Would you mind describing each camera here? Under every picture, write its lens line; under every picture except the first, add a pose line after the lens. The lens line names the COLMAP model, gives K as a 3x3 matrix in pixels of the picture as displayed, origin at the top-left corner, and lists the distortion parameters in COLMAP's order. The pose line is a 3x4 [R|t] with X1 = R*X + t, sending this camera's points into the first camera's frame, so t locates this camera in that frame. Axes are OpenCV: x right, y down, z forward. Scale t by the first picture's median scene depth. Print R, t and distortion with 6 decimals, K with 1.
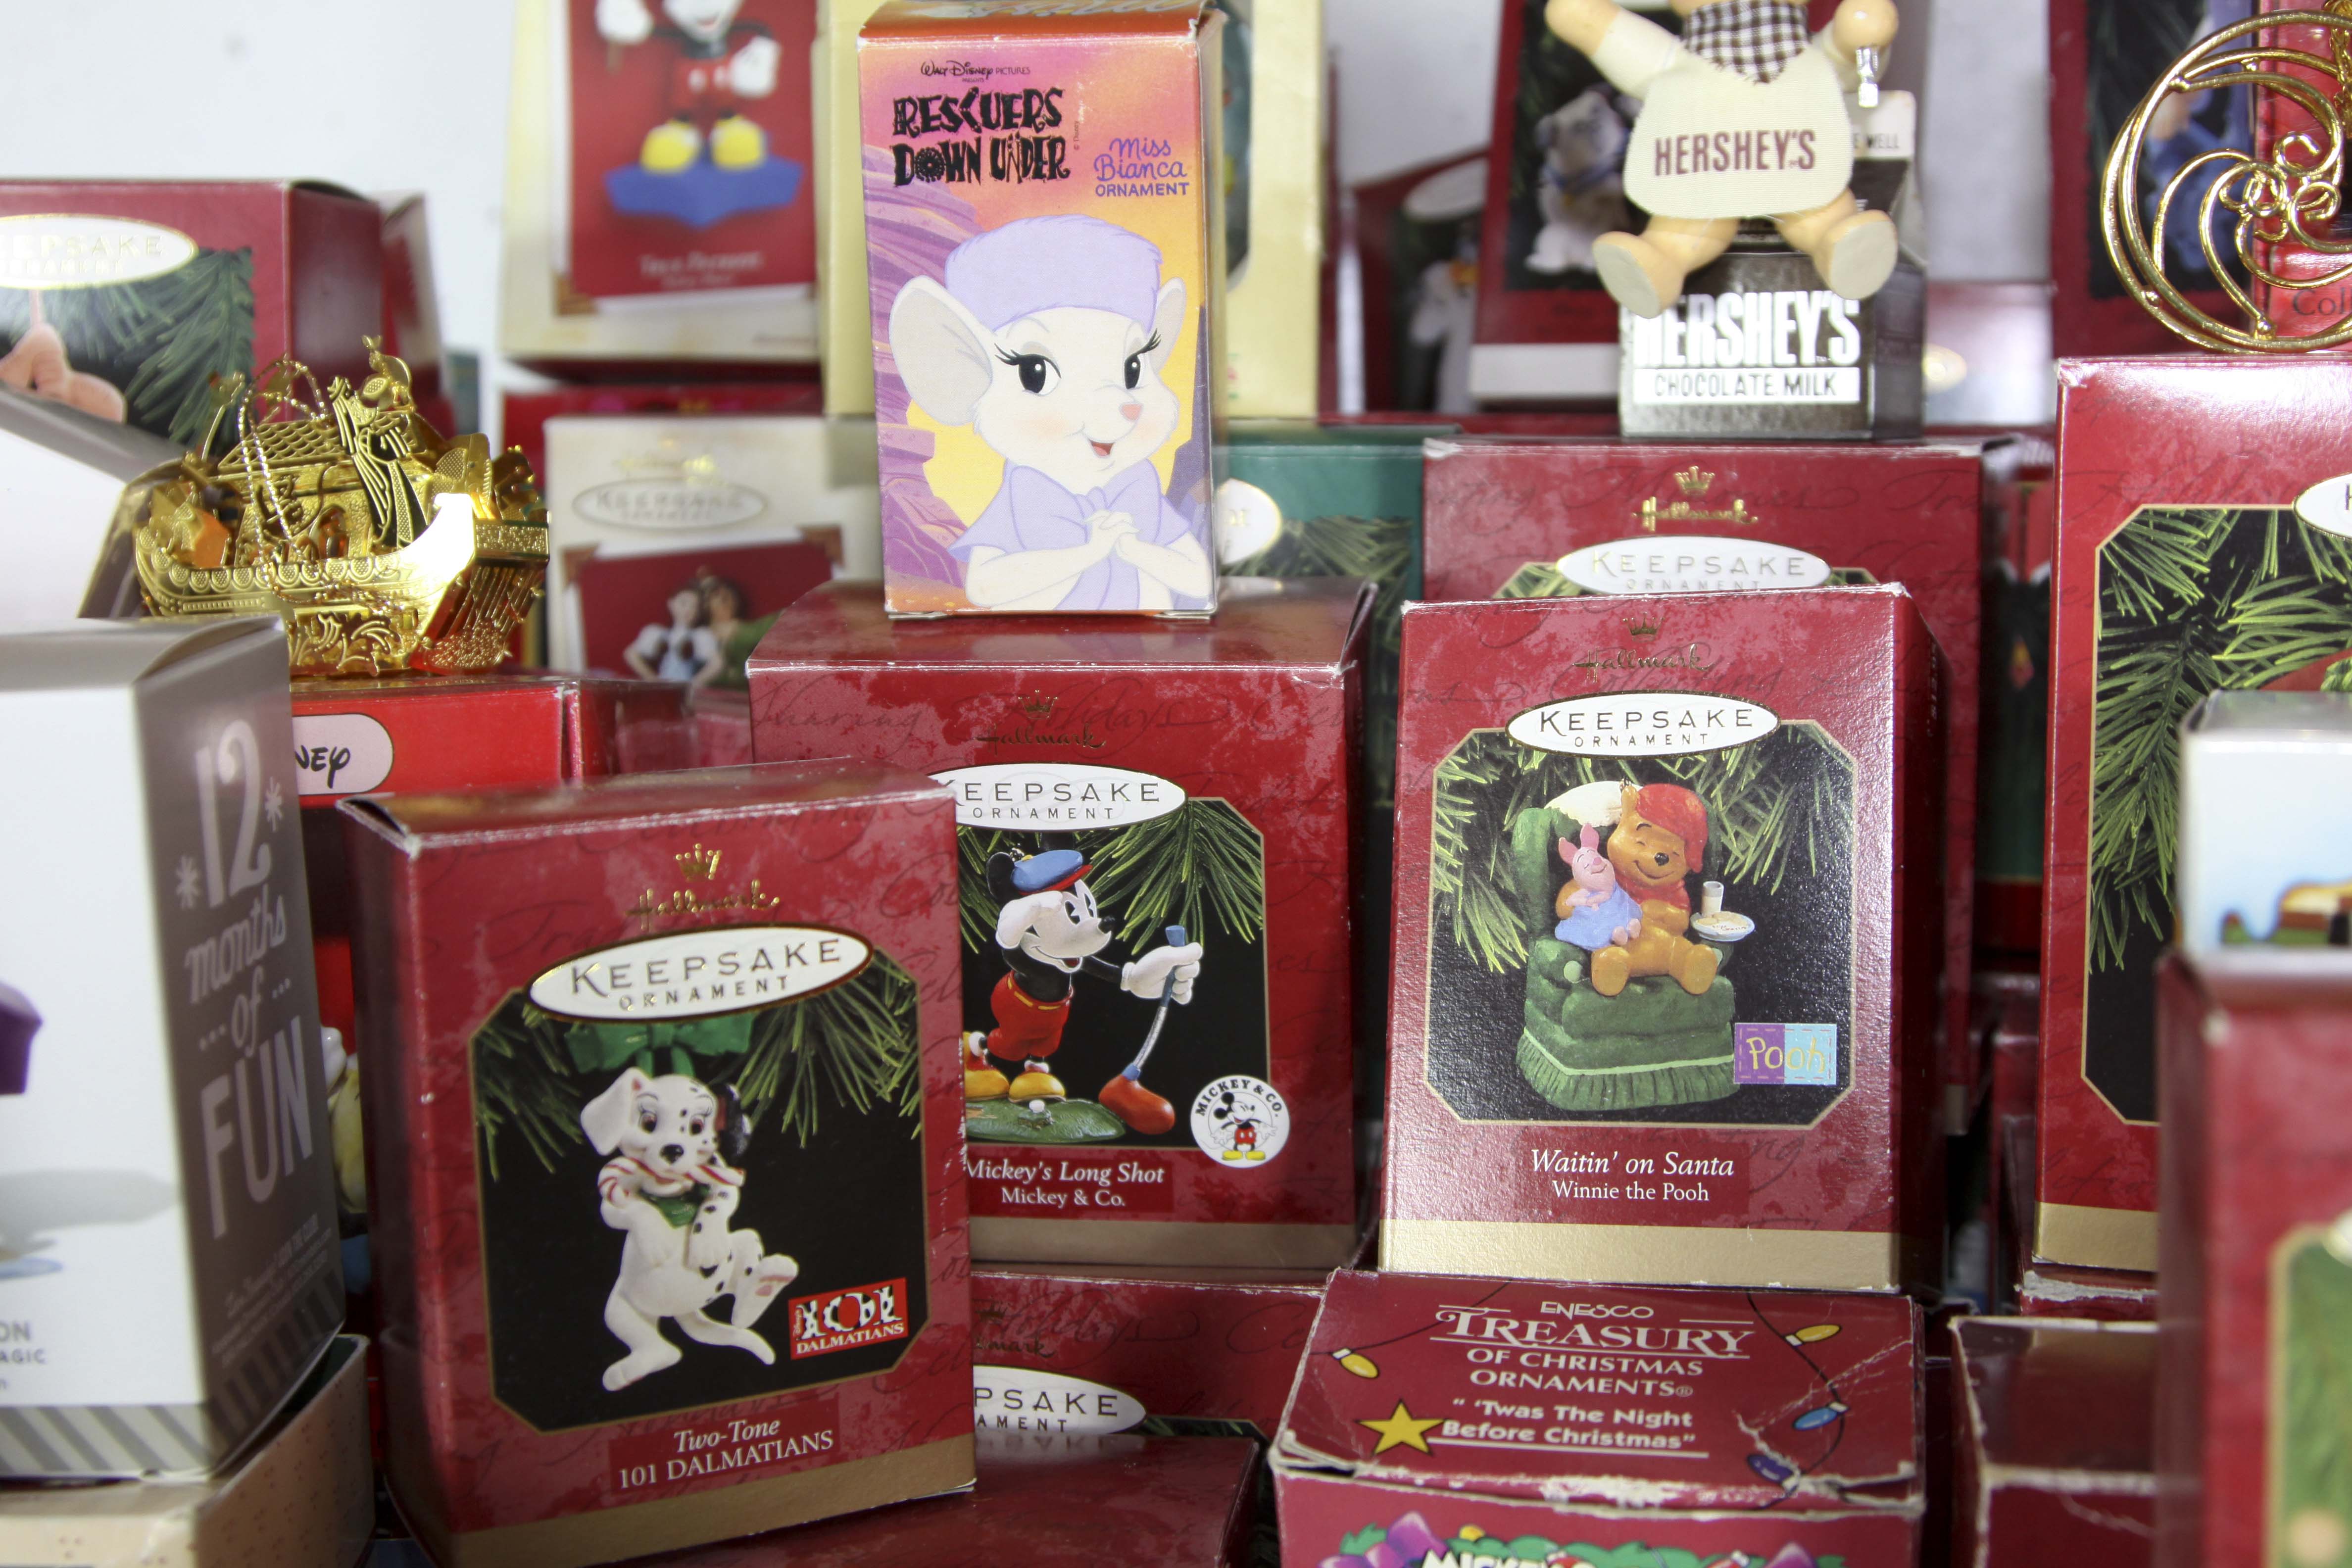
lens RADIAL K [[3043.3, 0, 1170.4], [0, 3043.3, 790.1], [0, 0, 1]] dist [-0.084835, 0.000000]
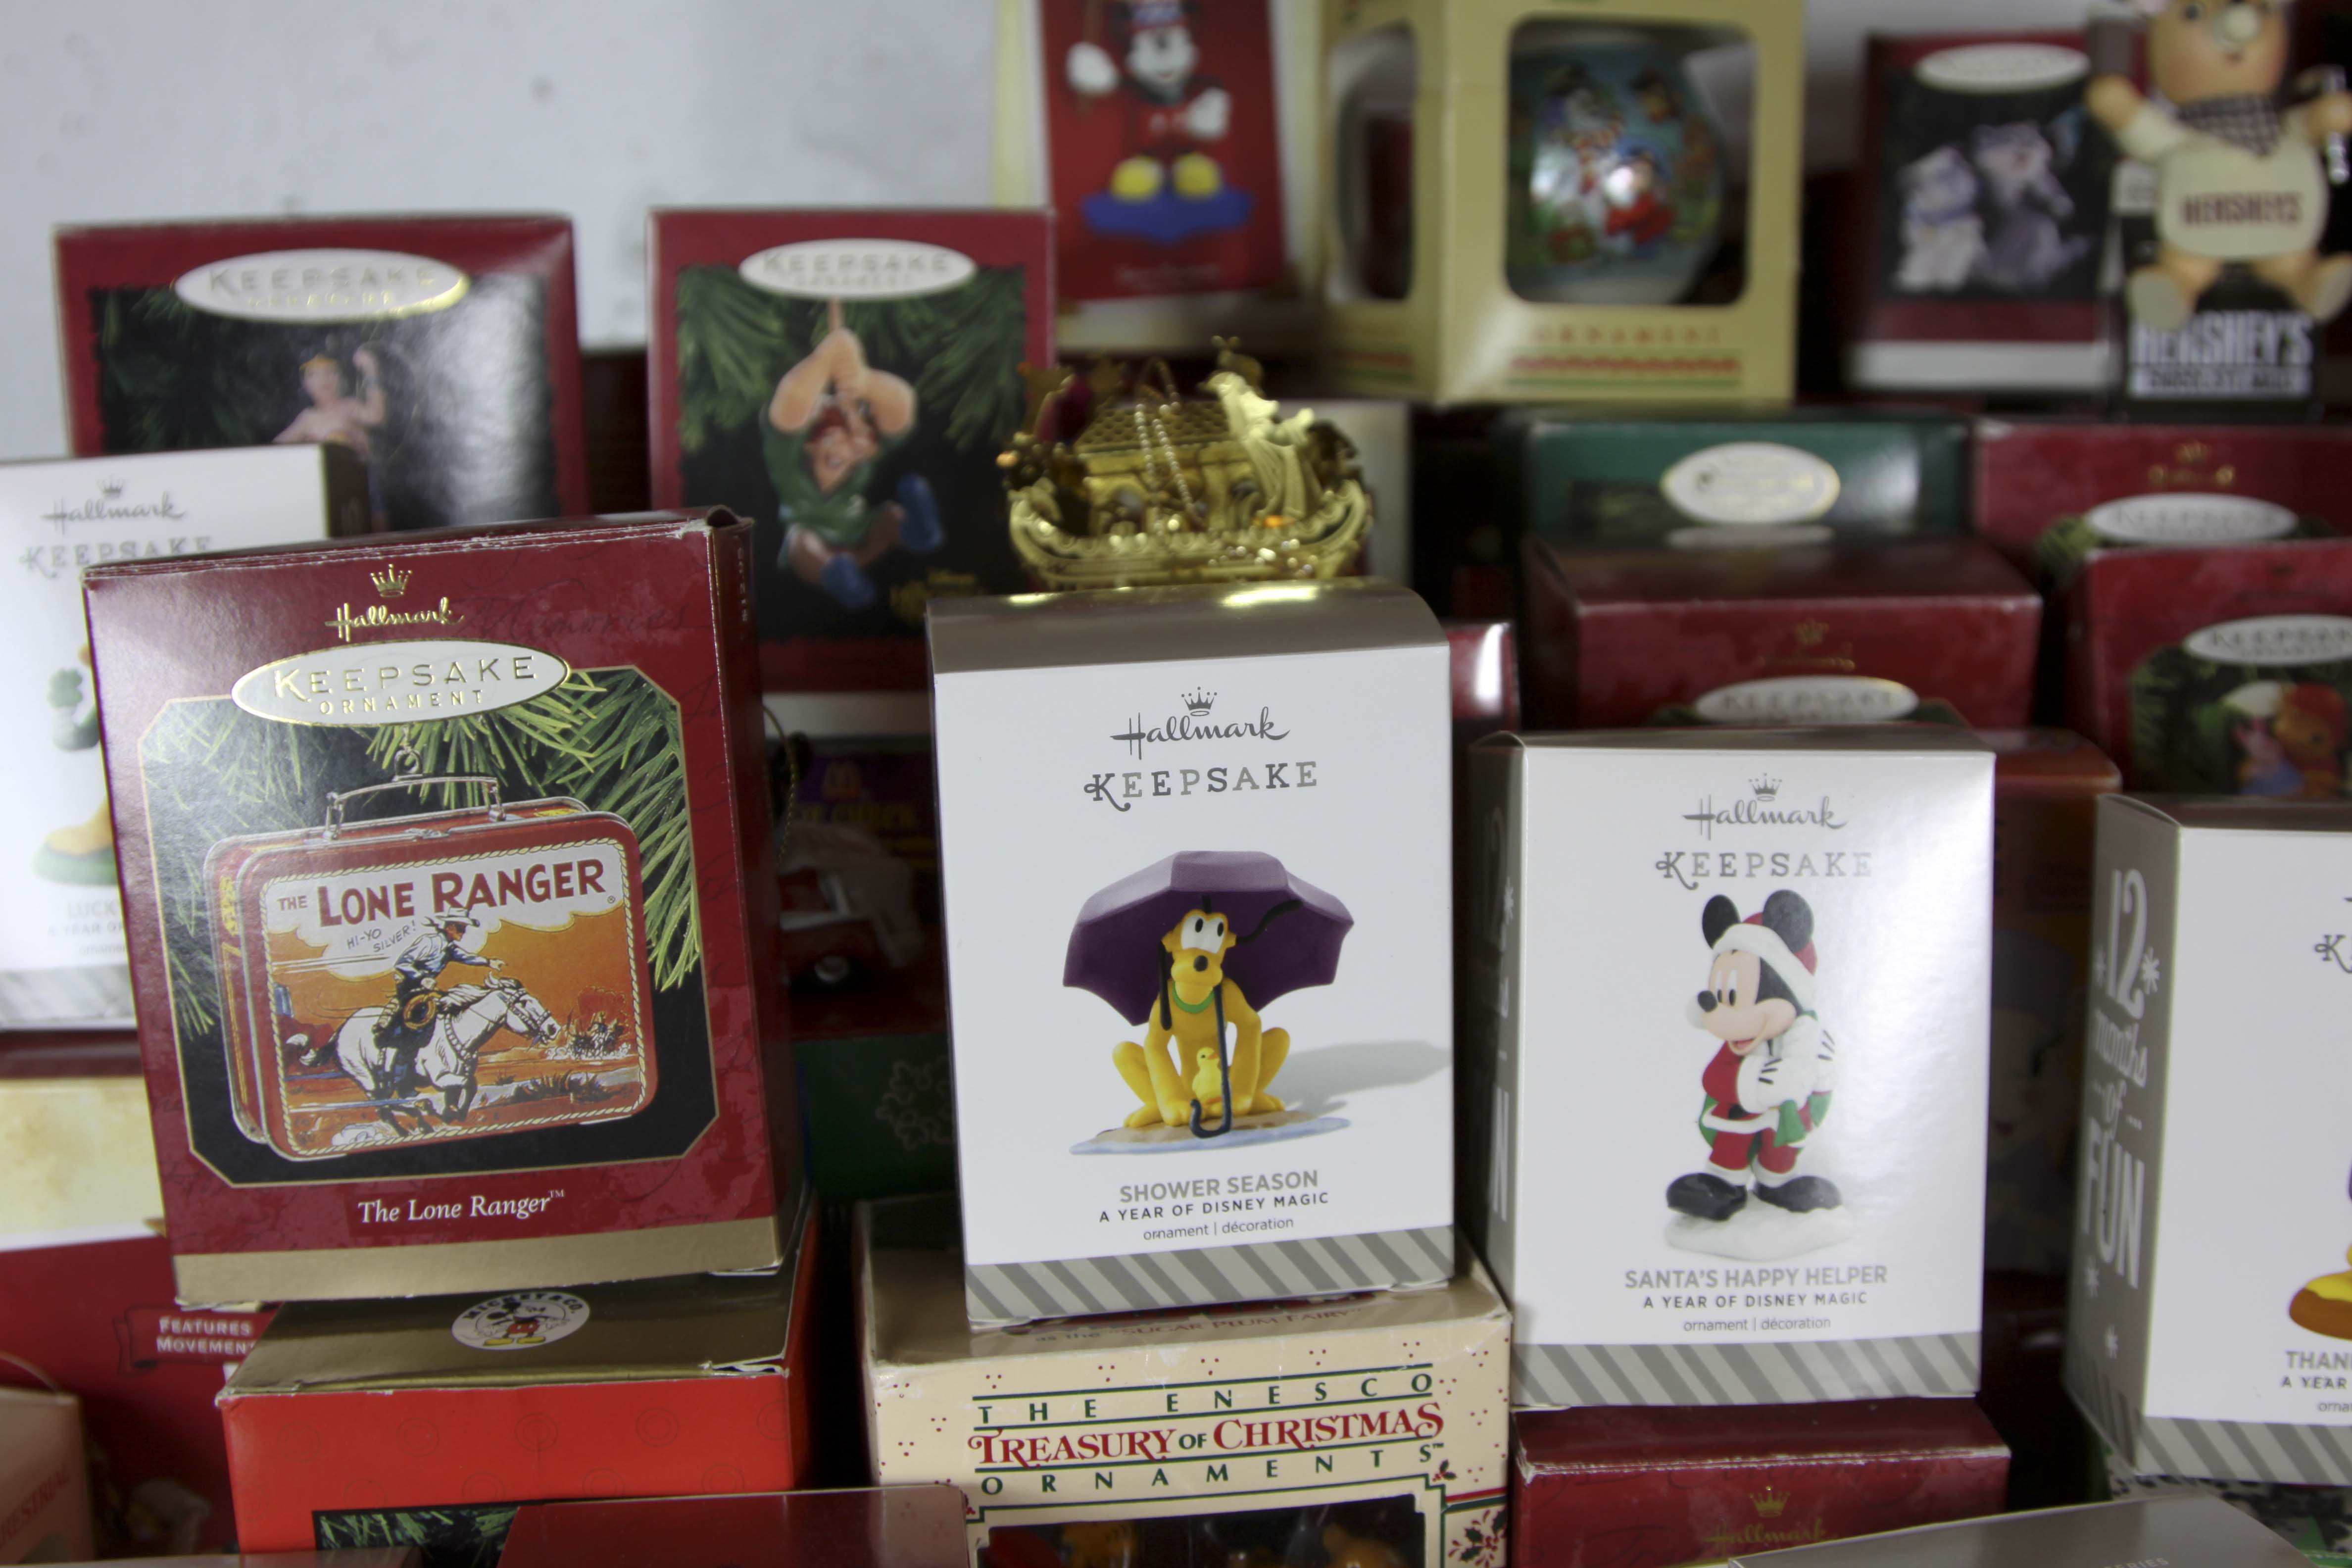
lens RADIAL K [[2452.2, 0, 1242.8], [0, 2452.2, 776.3], [0, 0, 1]] dist [-0.133605, 0.000000]
pose [[0.985026, -0.036581, 0.168481, -0.425659], [0.030029, 0.998697, 0.041273, -0.016697], [-0.169771, -0.035595, 0.984841, 0.031504]]
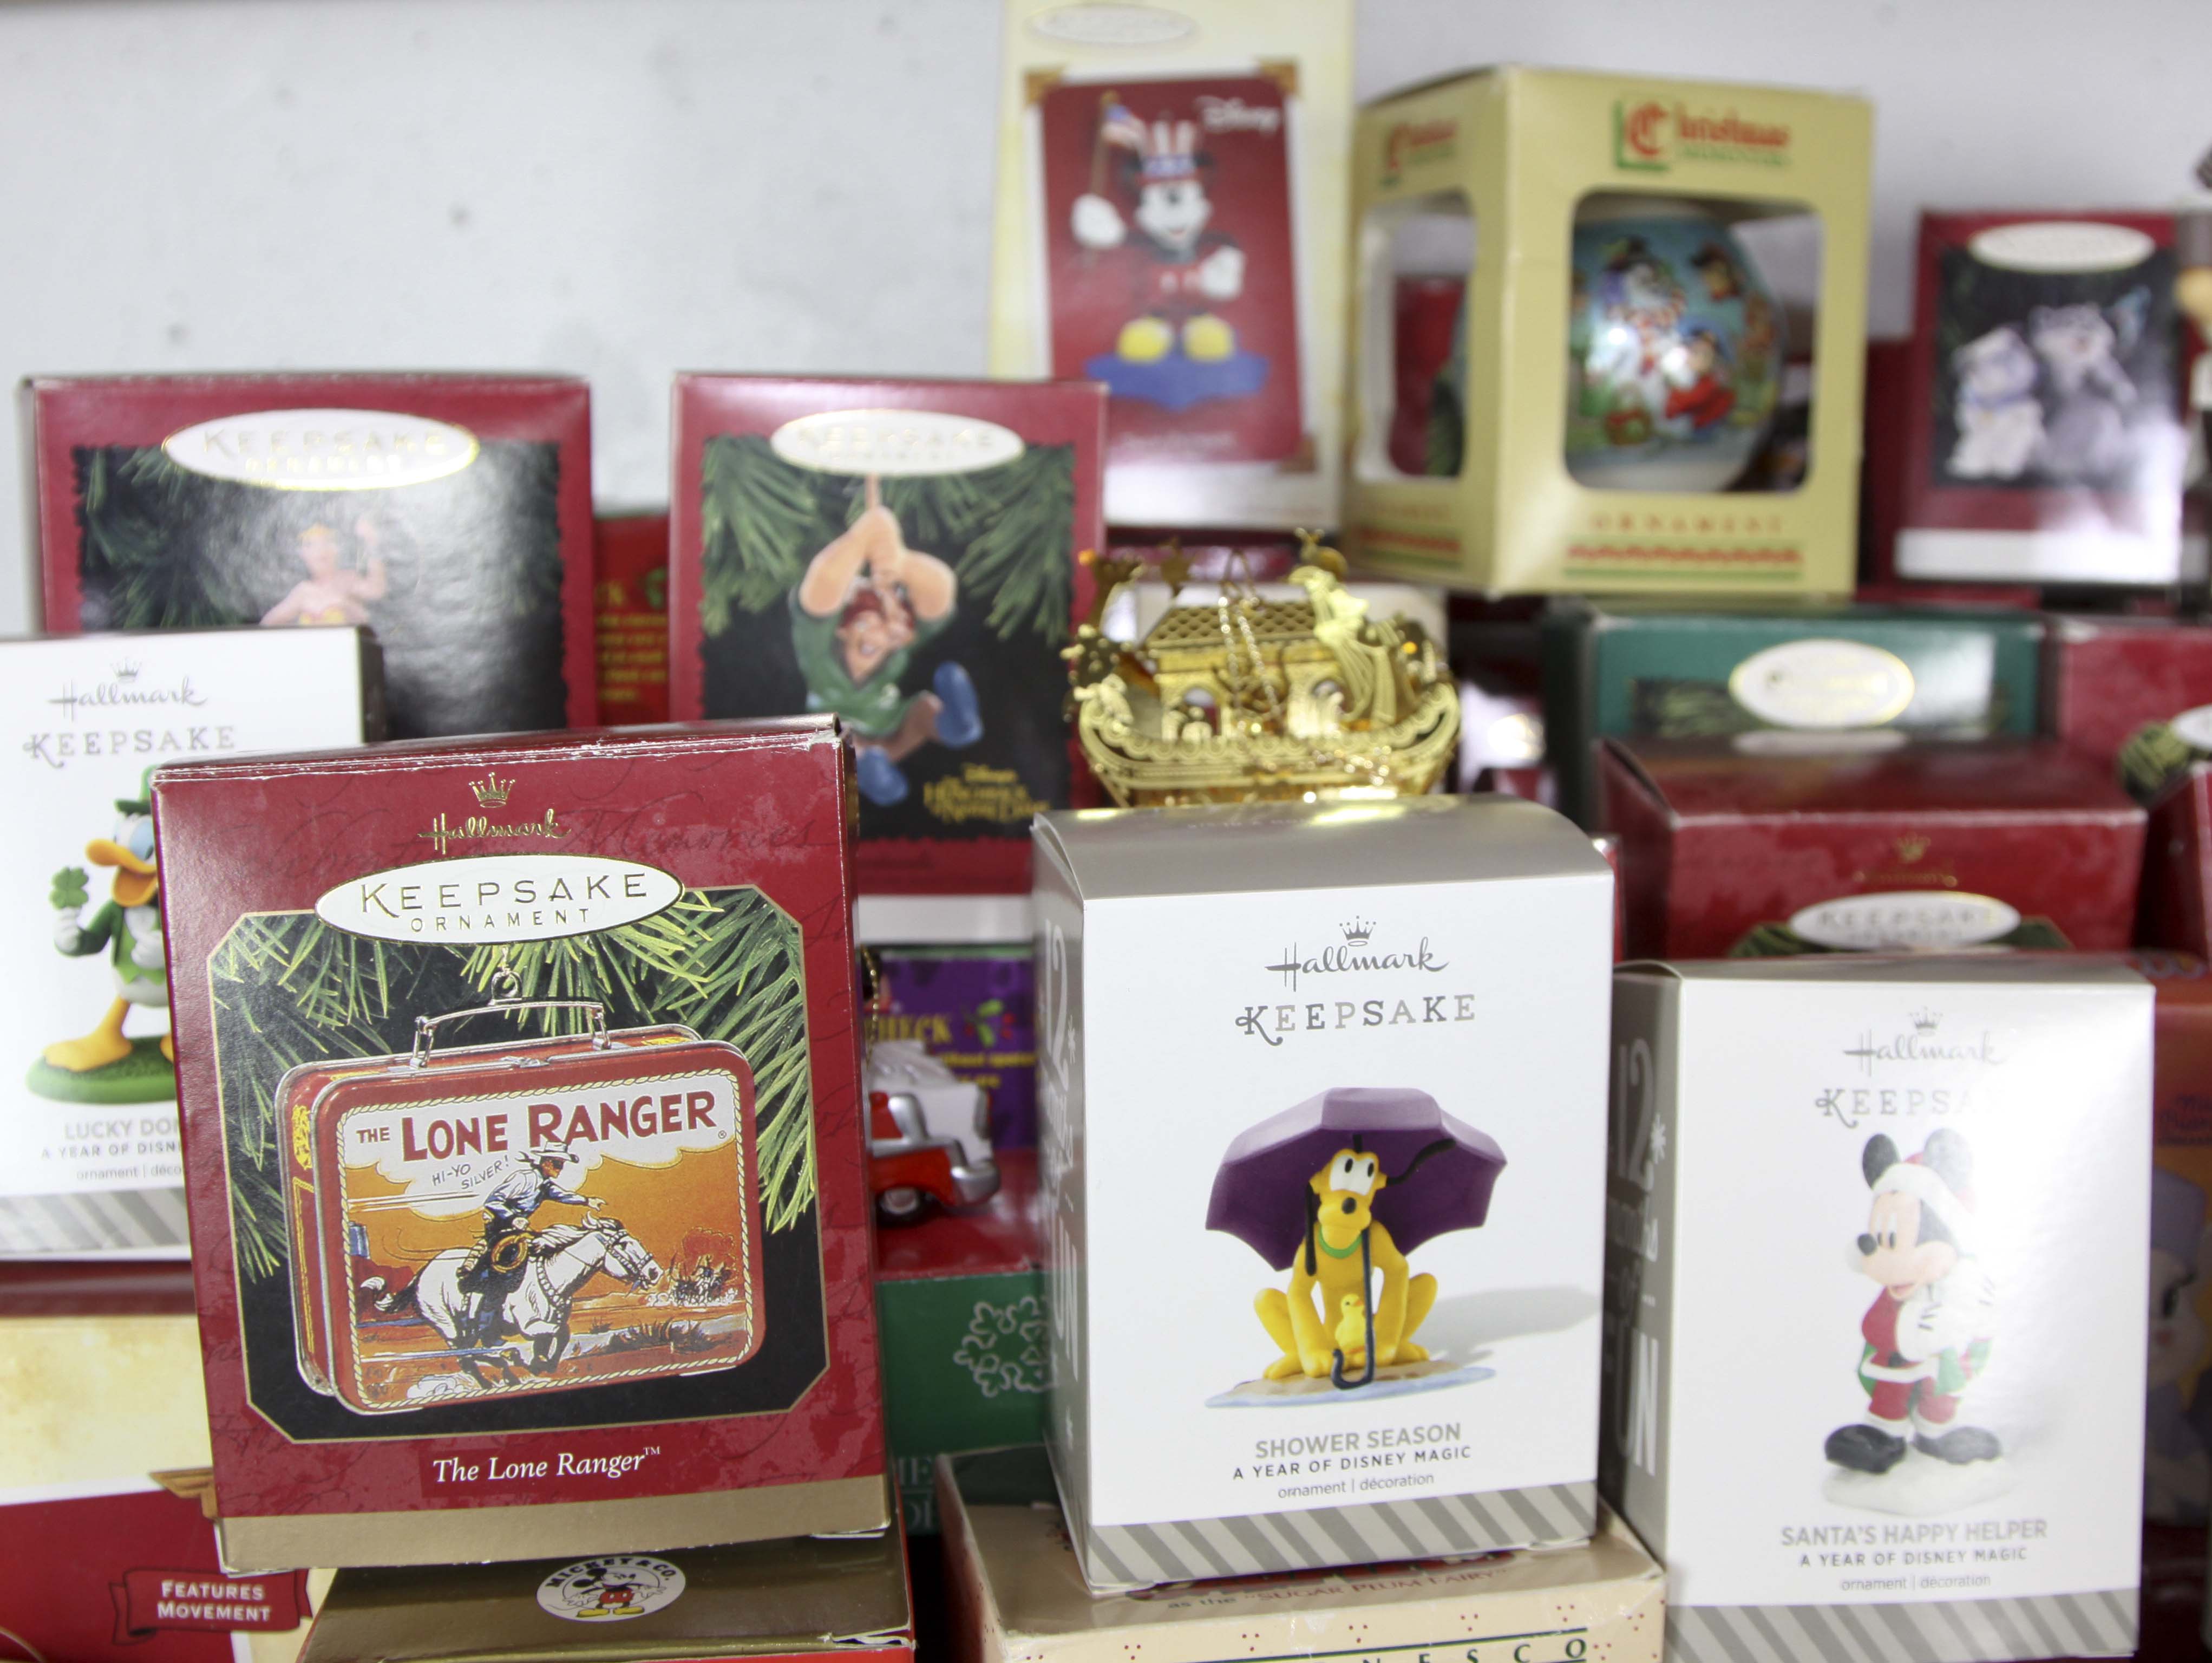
lens RADIAL K [[2669.0, 0, 1252.8], [0, 2669.0, 818.7], [0, 0, 1]] dist [-0.137733, 0.000000]
pose [[0.973808, -0.015748, 0.226826, -0.510081], [0.017688, 0.999822, -0.006523, -0.035675], [-0.226683, 0.010364, 0.973913, 0.024029]]
